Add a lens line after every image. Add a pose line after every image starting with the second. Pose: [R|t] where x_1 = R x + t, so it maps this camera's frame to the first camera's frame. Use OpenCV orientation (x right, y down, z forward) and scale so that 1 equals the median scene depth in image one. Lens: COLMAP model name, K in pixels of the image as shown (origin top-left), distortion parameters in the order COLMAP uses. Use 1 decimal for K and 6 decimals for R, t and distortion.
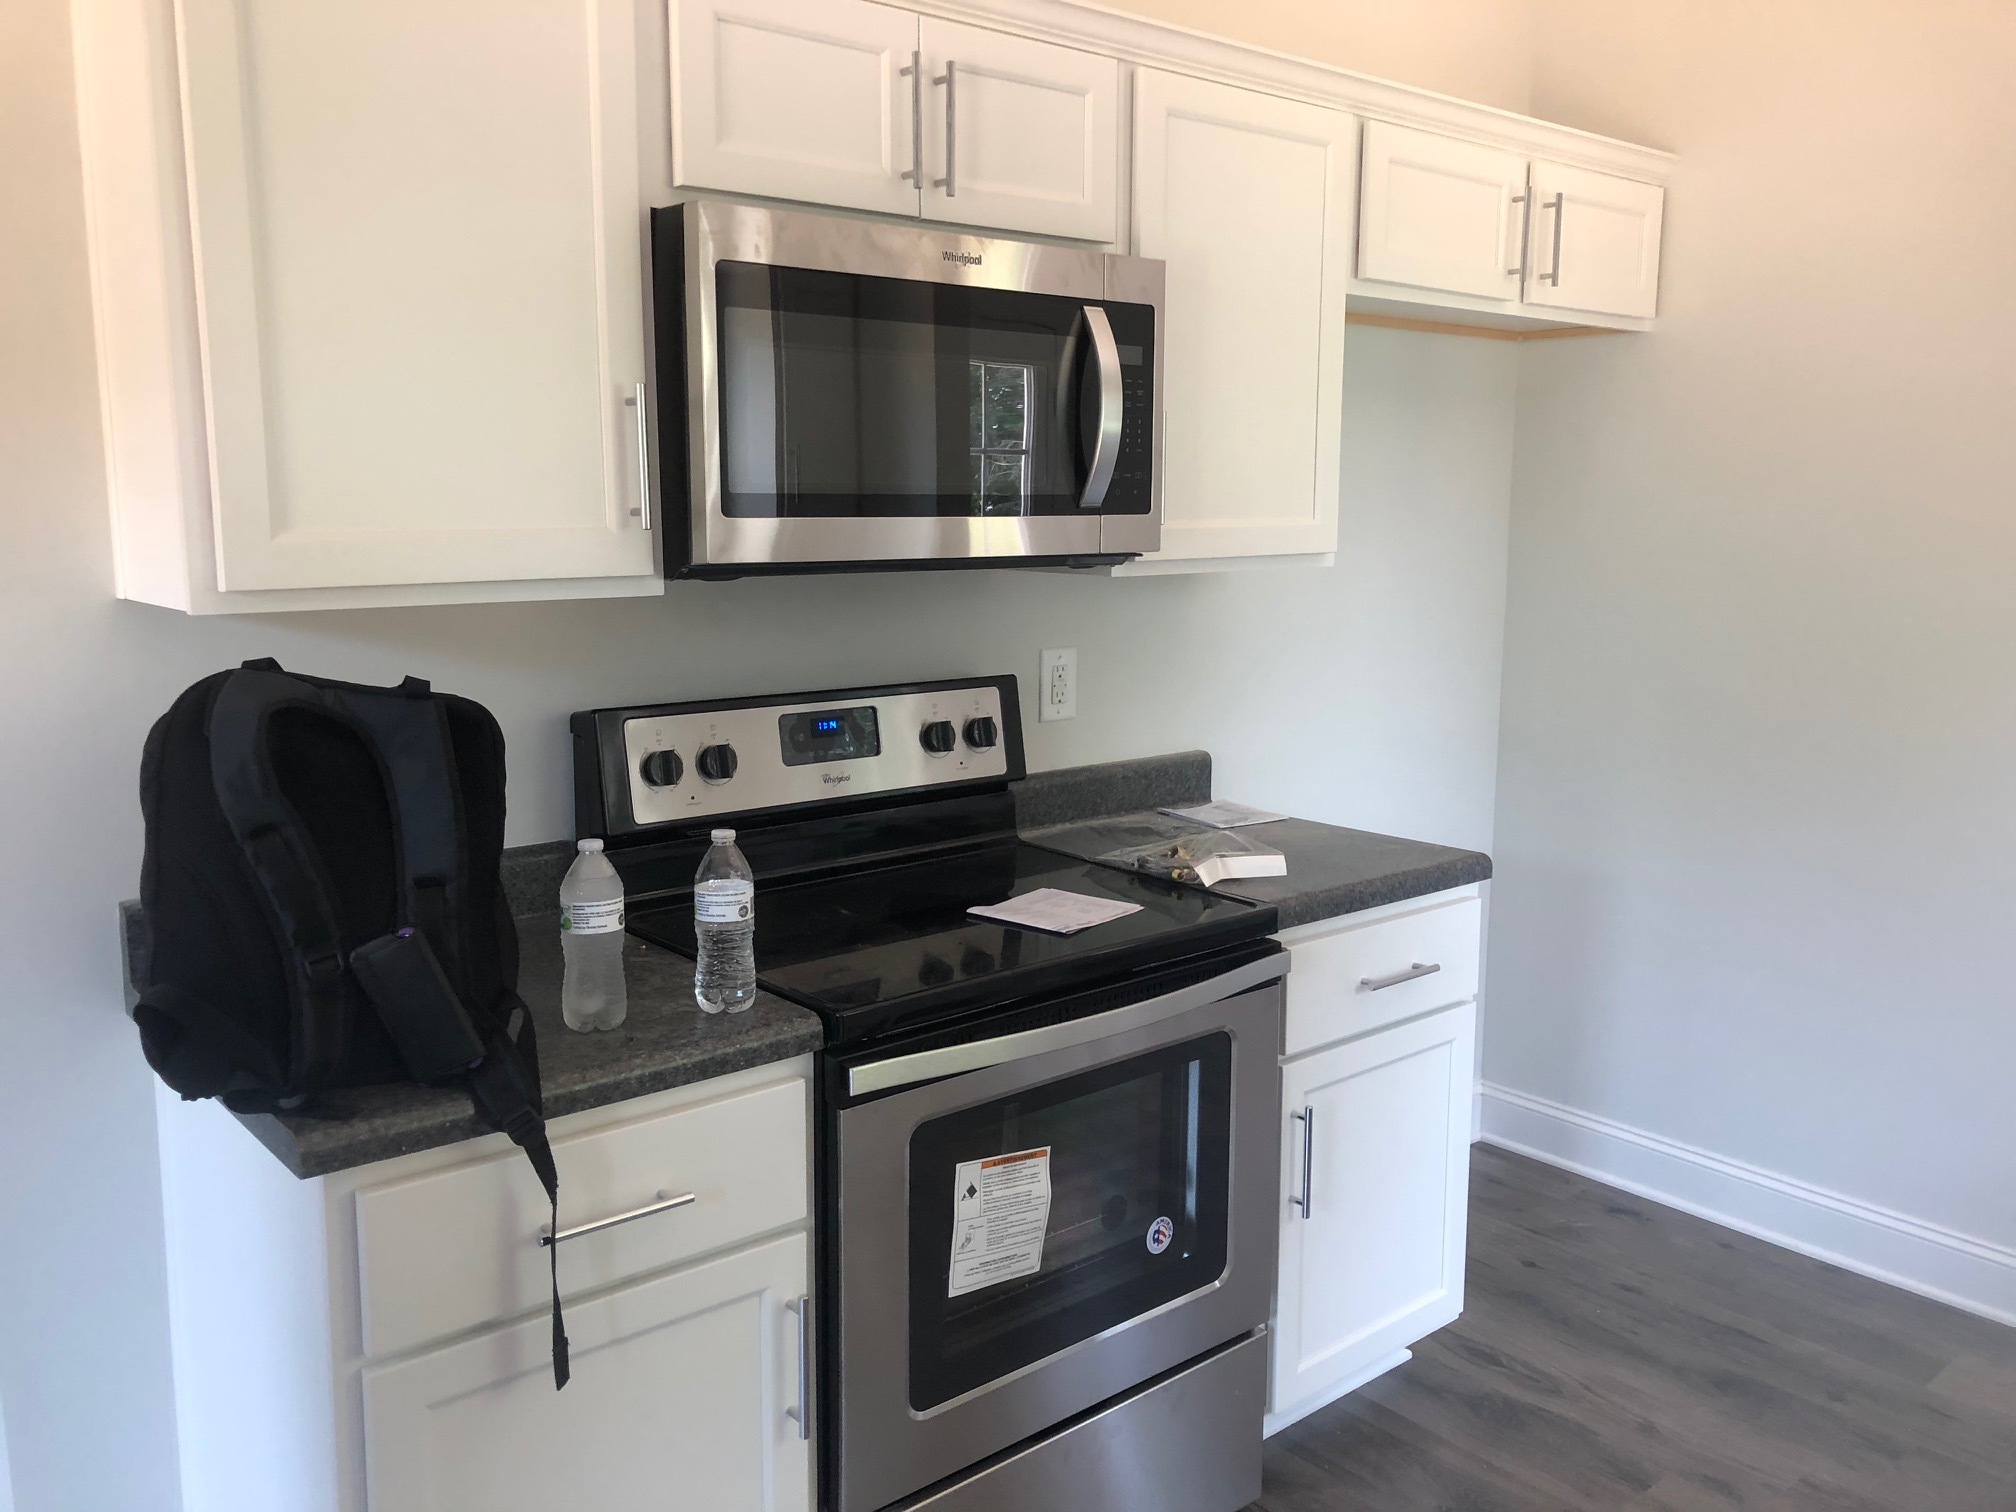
lens RADIAL K [[1626.7, 0, 1006.8], [0, 1626.7, 734.3], [0, 0, 1]] dist [0.131356, -0.322850]
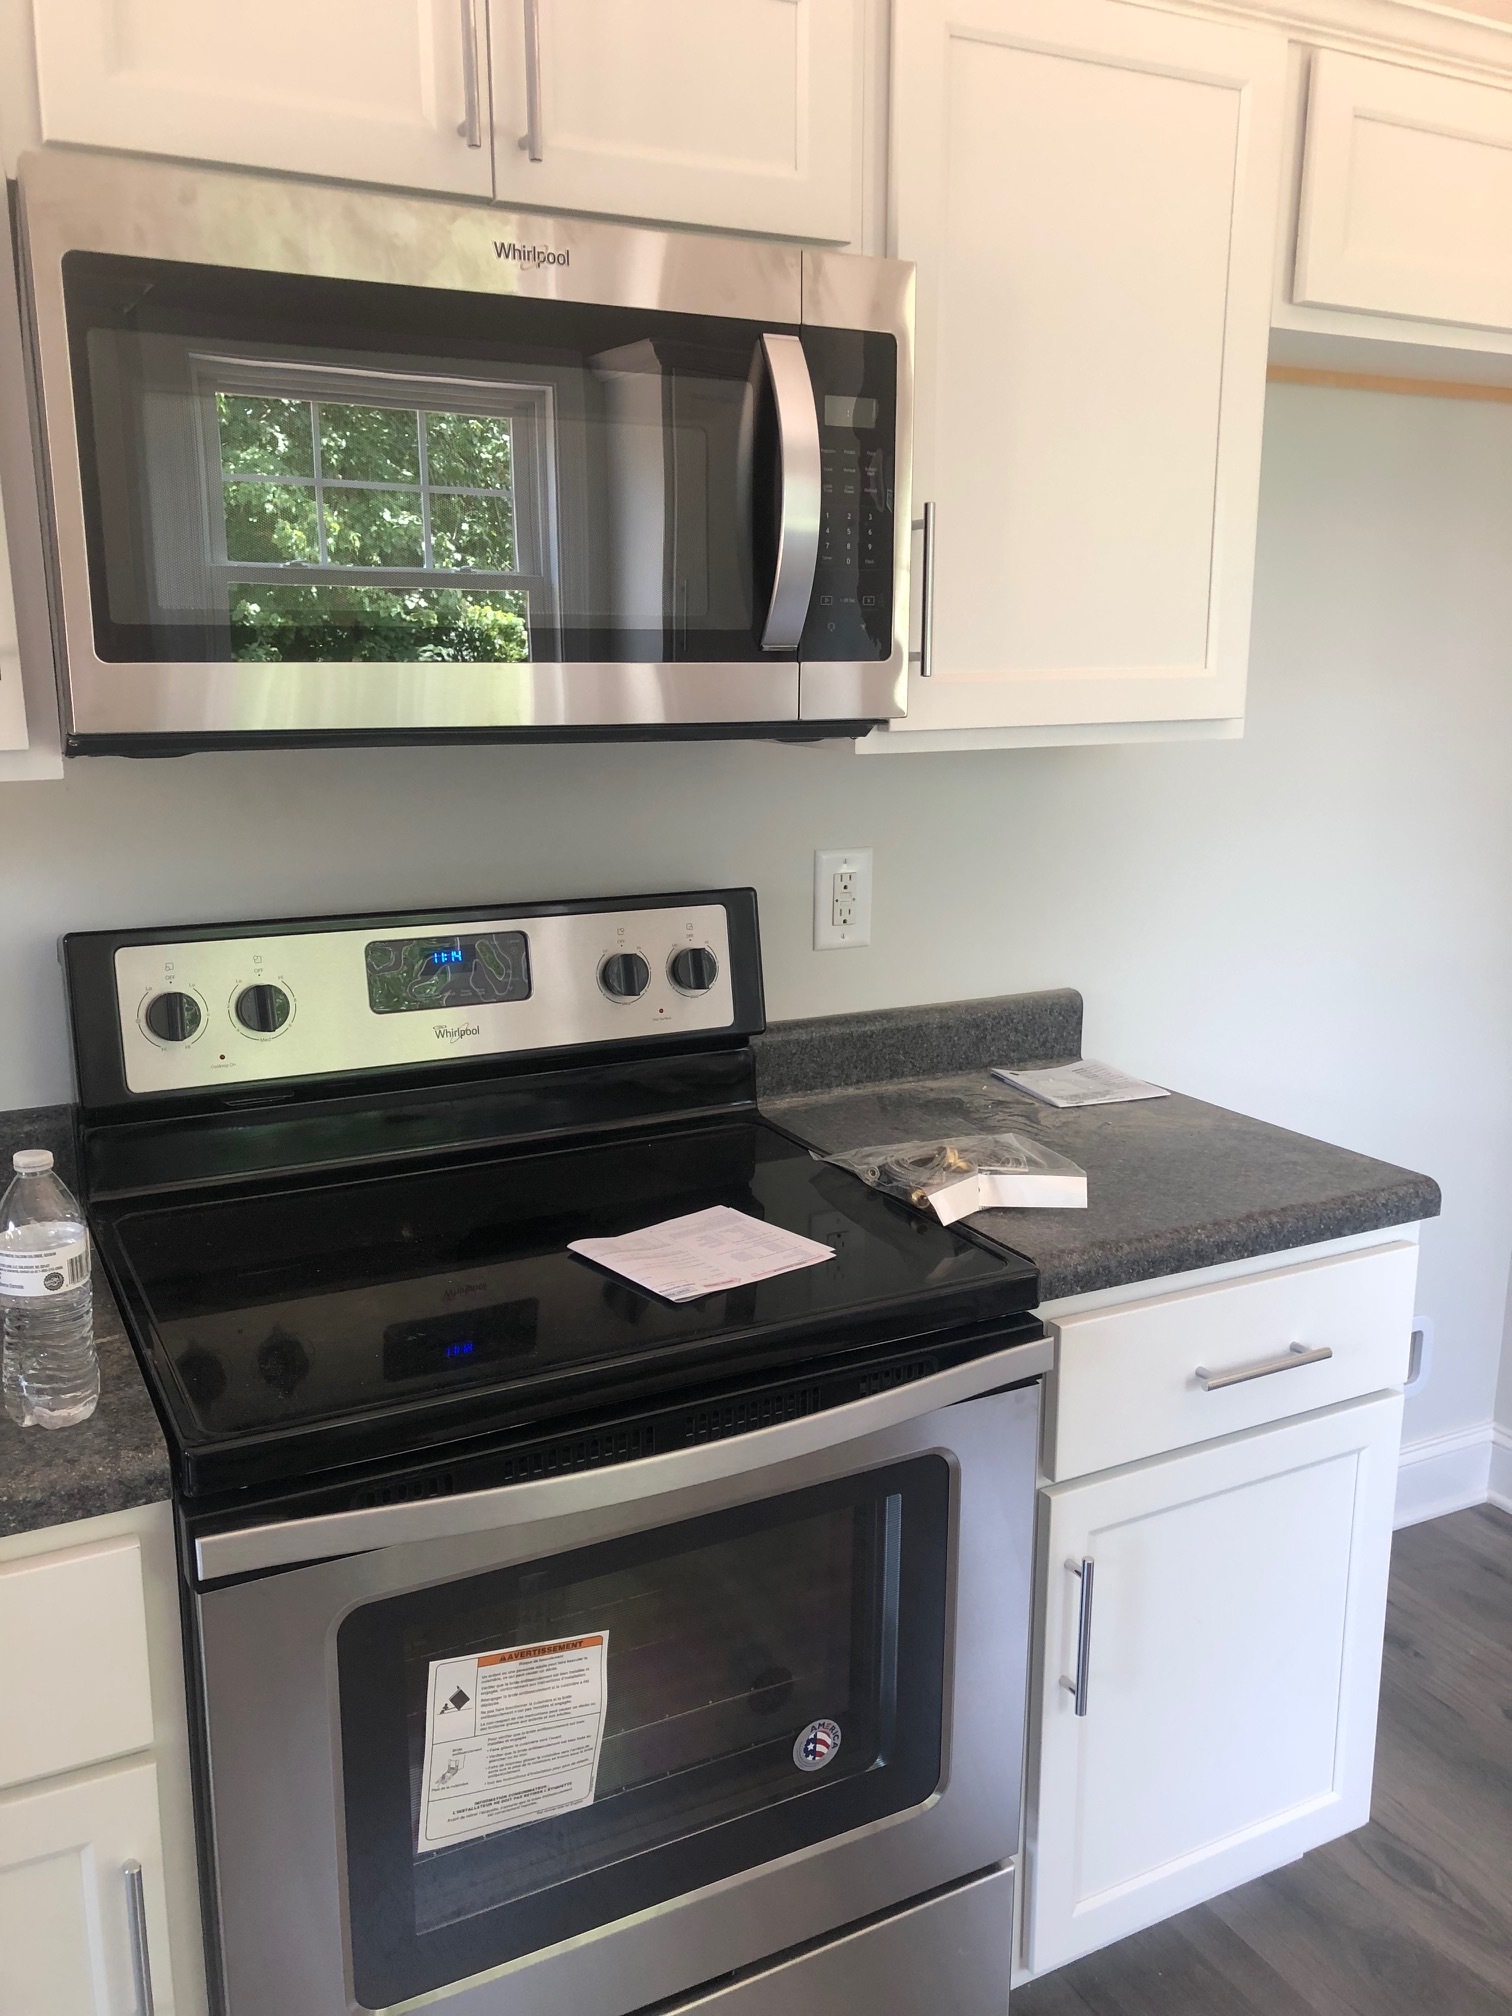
lens RADIAL K [[1630.4, 0, 754.0], [0, 1630.4, 1008.5], [0, 0, 1]] dist [0.029589, -0.018128]
pose [[0.974377, 0.045703, -0.220228, 0.188296], [-0.029681, 0.996702, 0.075520, -0.042865], [0.222954, -0.067048, 0.972521, 0.336835]]
